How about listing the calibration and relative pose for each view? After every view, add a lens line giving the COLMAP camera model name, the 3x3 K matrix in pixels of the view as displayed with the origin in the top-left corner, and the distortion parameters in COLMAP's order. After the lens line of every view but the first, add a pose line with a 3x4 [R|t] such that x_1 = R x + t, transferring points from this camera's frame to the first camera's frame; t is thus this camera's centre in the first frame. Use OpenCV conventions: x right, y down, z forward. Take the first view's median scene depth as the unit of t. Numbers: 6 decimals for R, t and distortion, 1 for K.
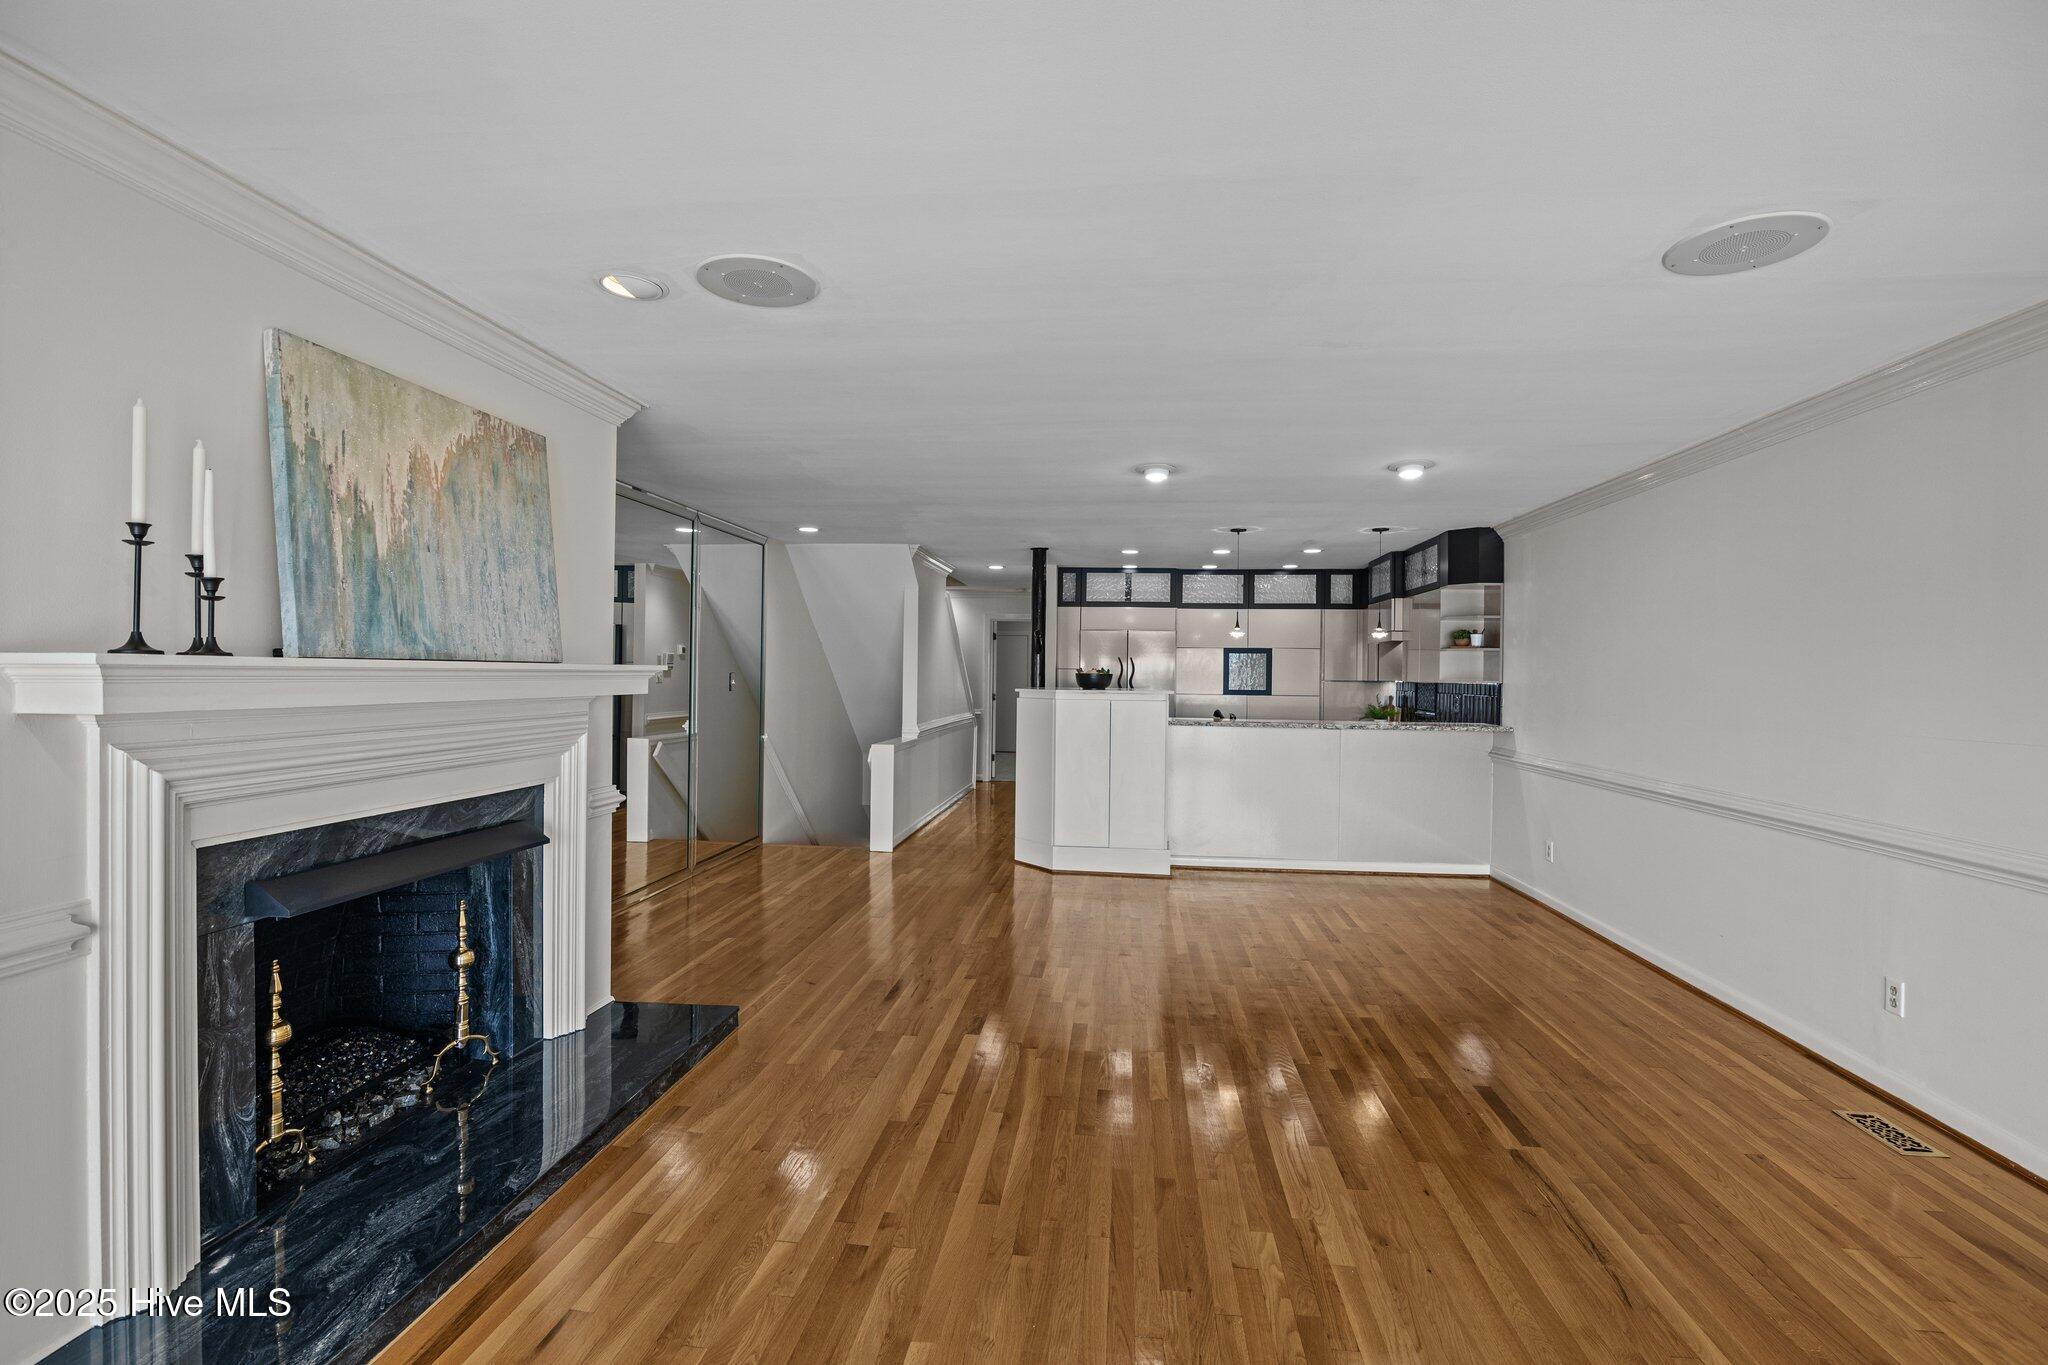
lens RADIAL K [[940.4, 0, 1012.6], [0, 940.4, 673.5], [0, 0, 1]] dist [-0.010986, -0.002232]
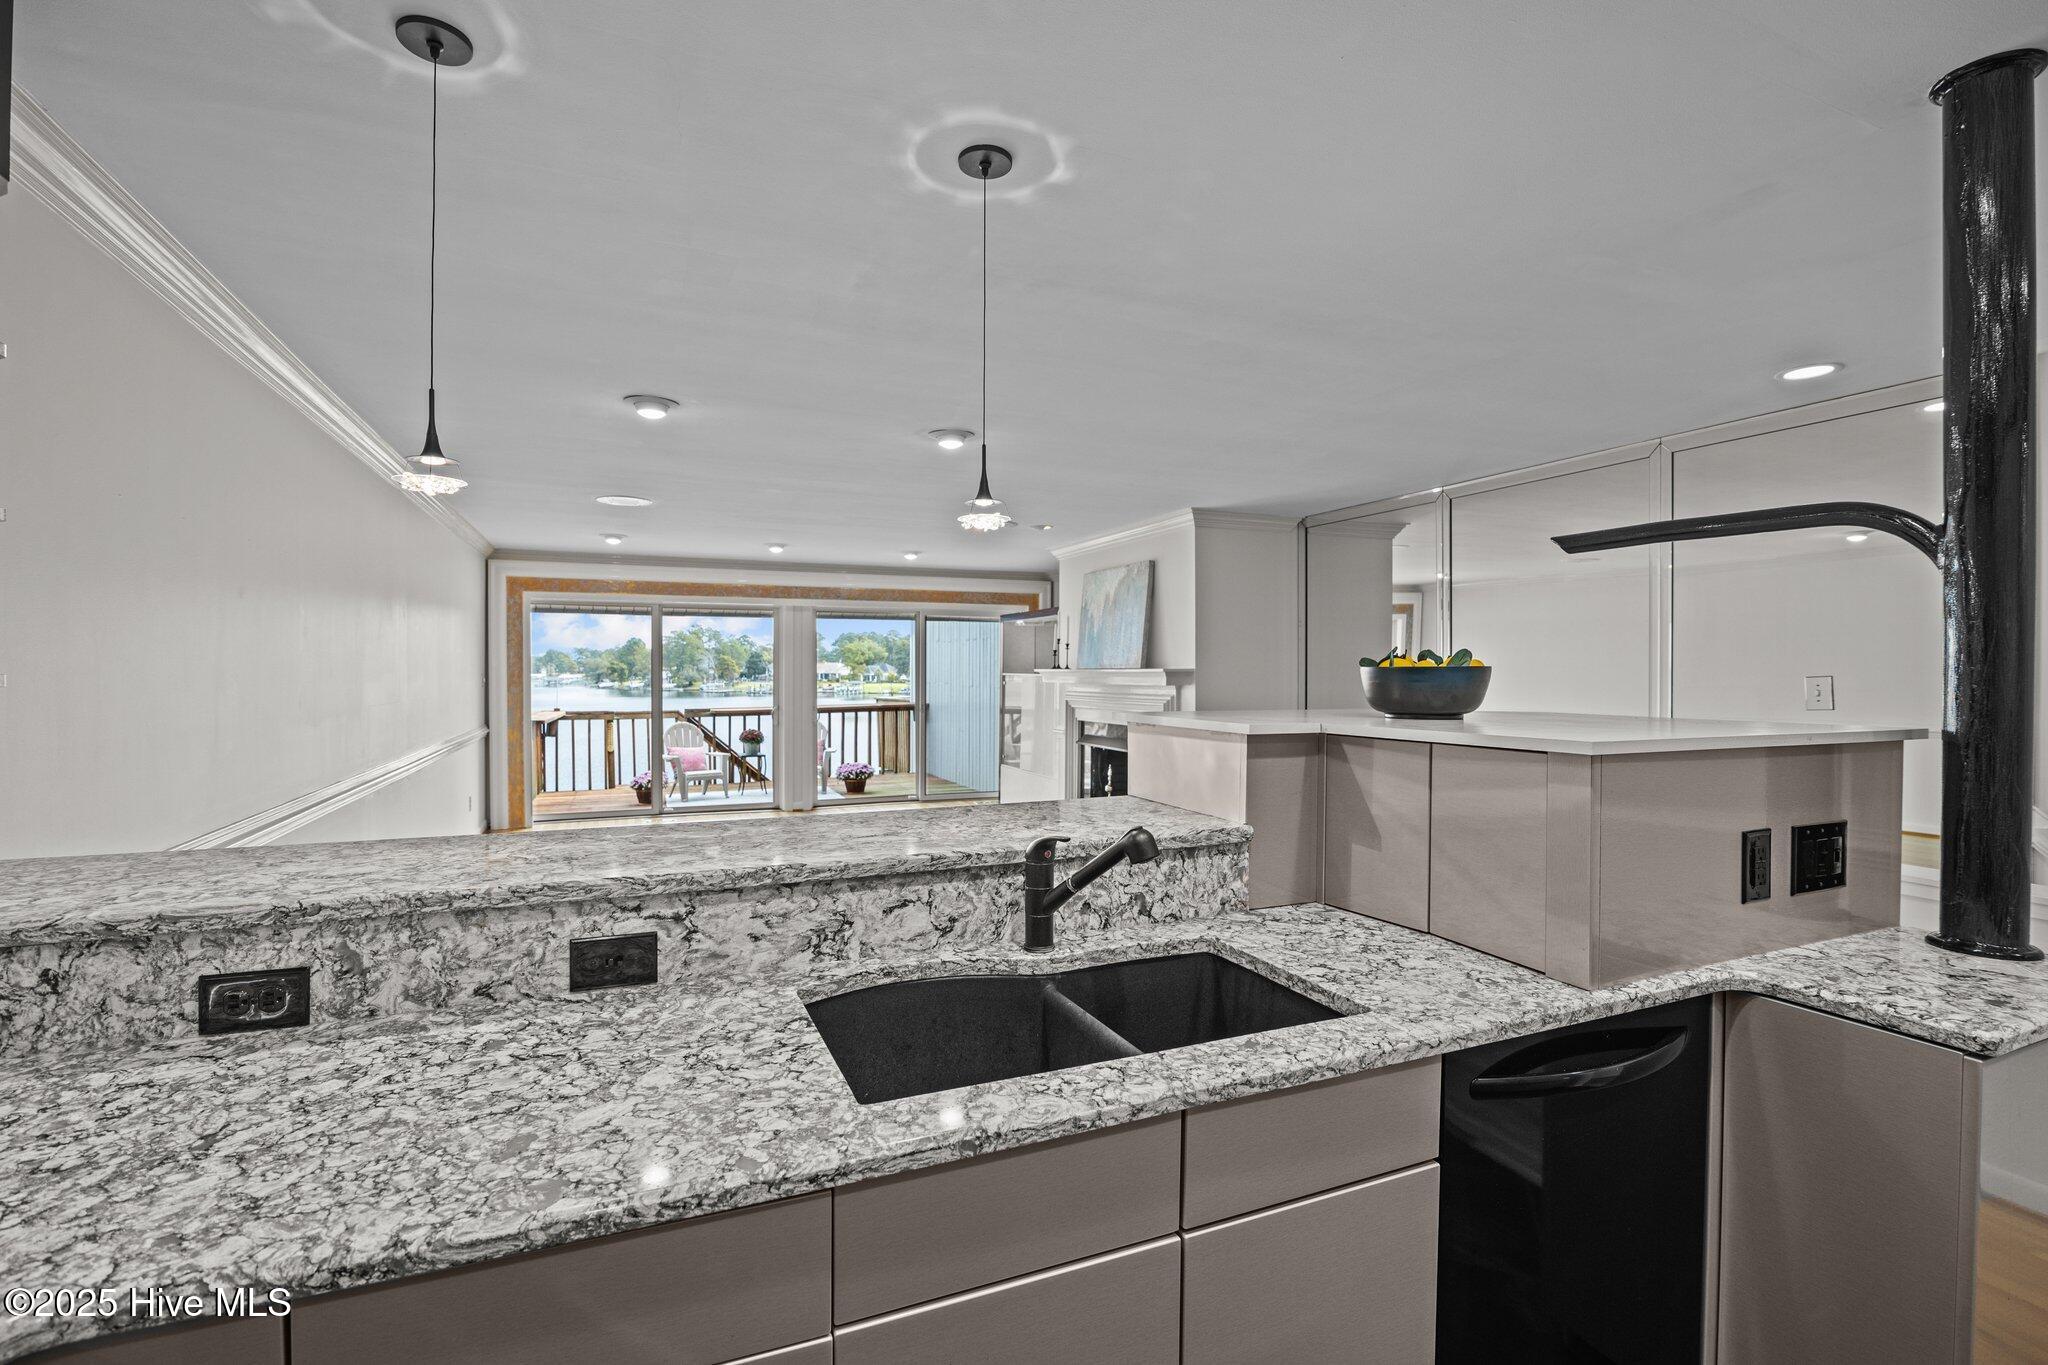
lens RADIAL K [[940.4, 0, 1022.6], [0, 940.4, 664.4], [0, 0, 1]] dist [-0.010986, -0.002232]
pose [[-0.863950, -0.018352, -0.503242, 0.597476], [-0.012849, 0.999814, -0.014403, 0.009099], [0.503413, -0.005978, -0.864025, 2.012673]]
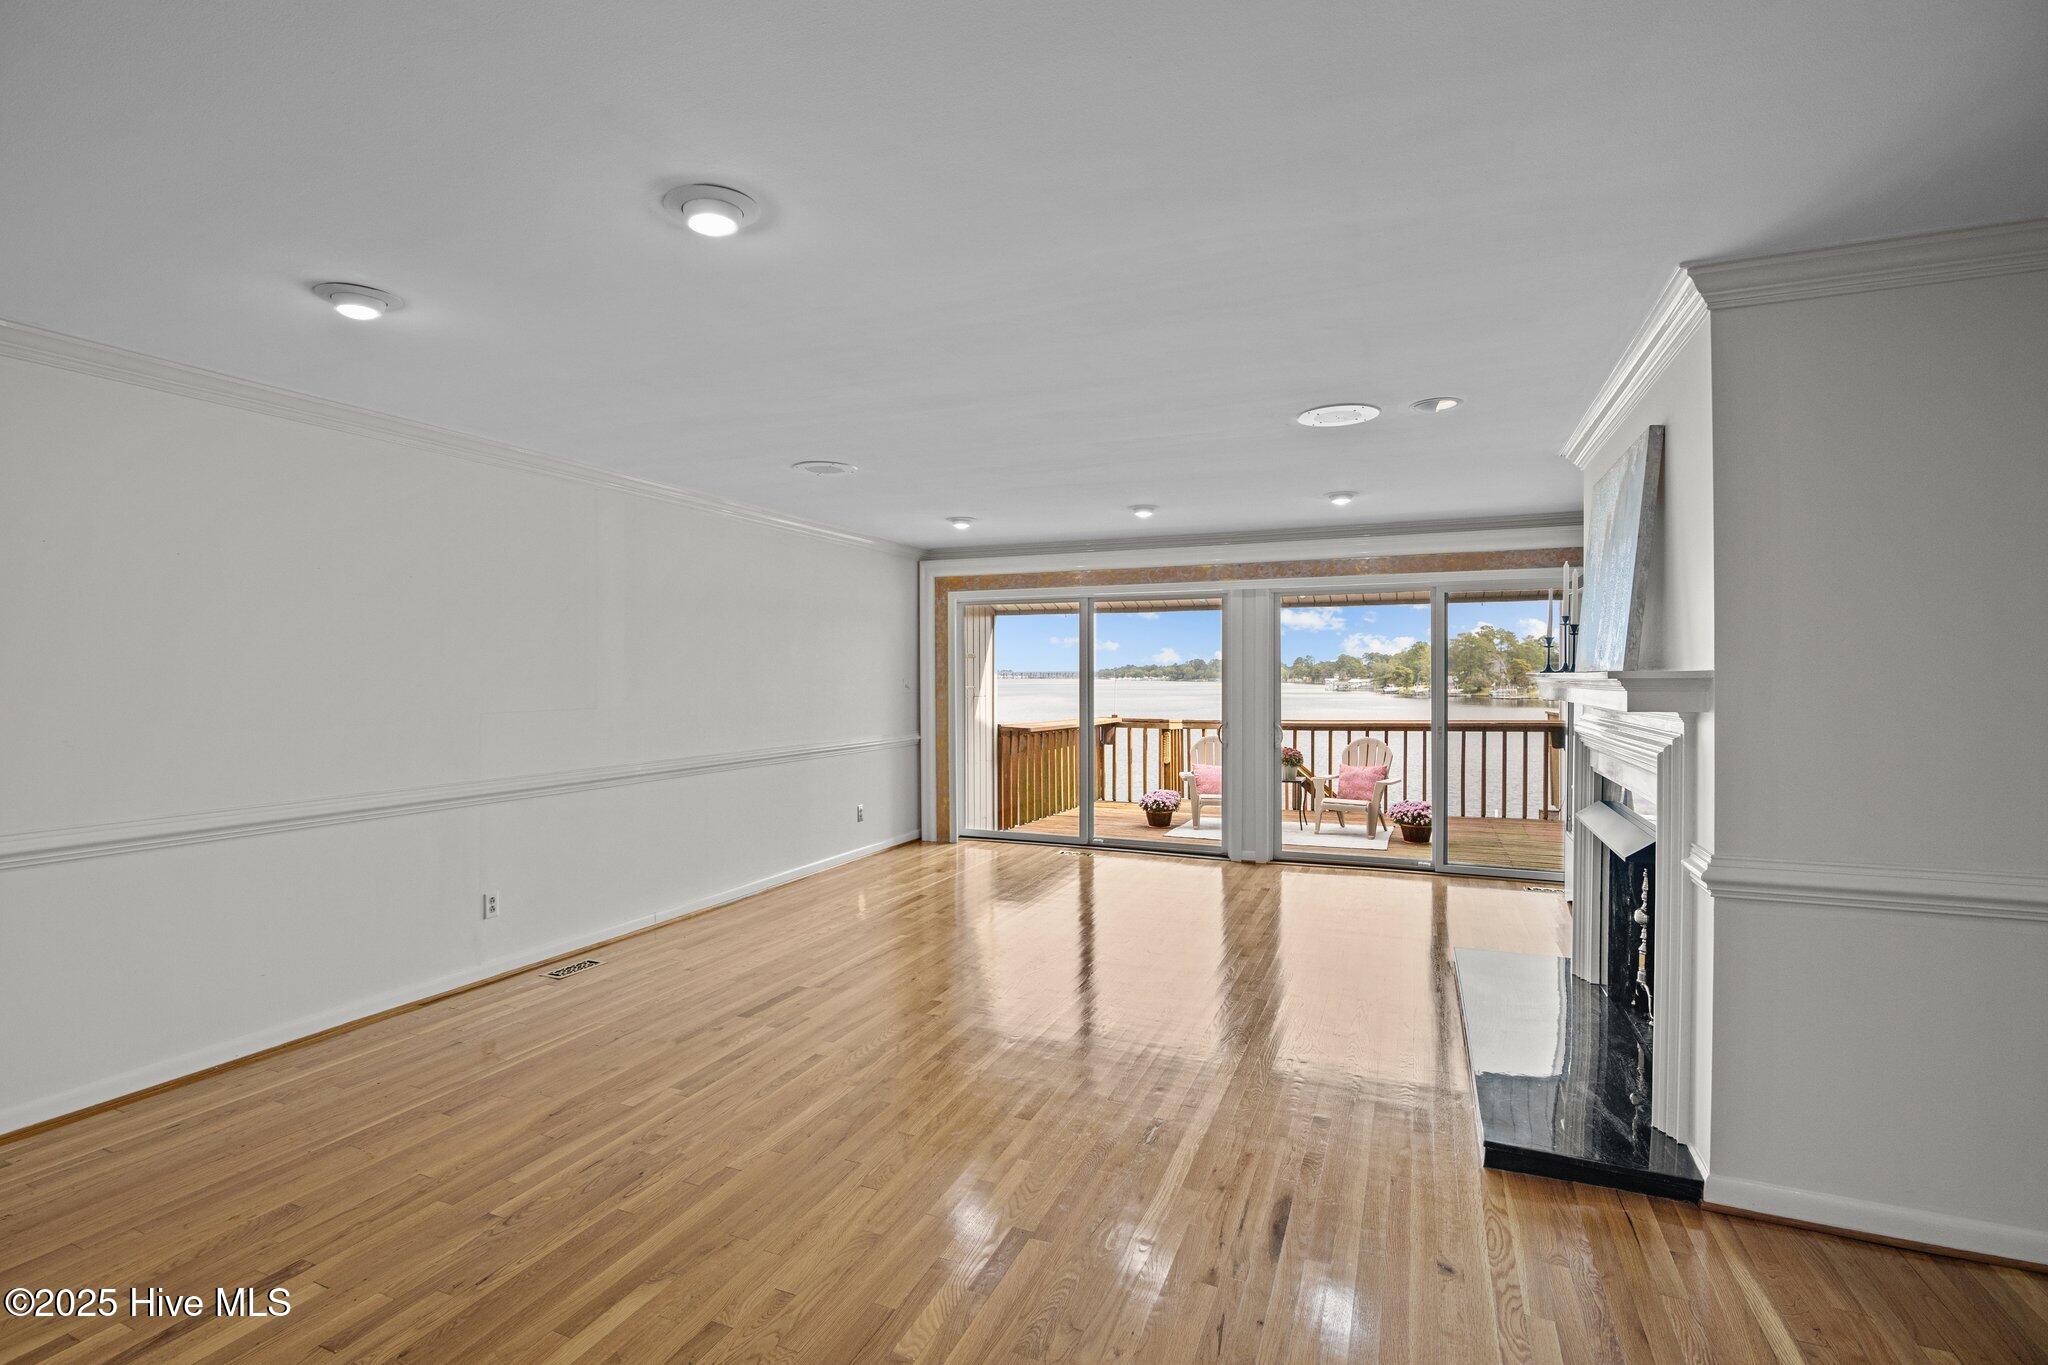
lens RADIAL K [[940.4, 0, 1029.6], [0, 940.4, 668.4], [0, 0, 1]] dist [-0.010986, -0.002232]
pose [[-0.963697, -0.012234, 0.266718, -0.123570], [-0.013774, 0.999898, -0.003903, -0.002343], [-0.266643, -0.007435, -0.963767, 1.545035]]
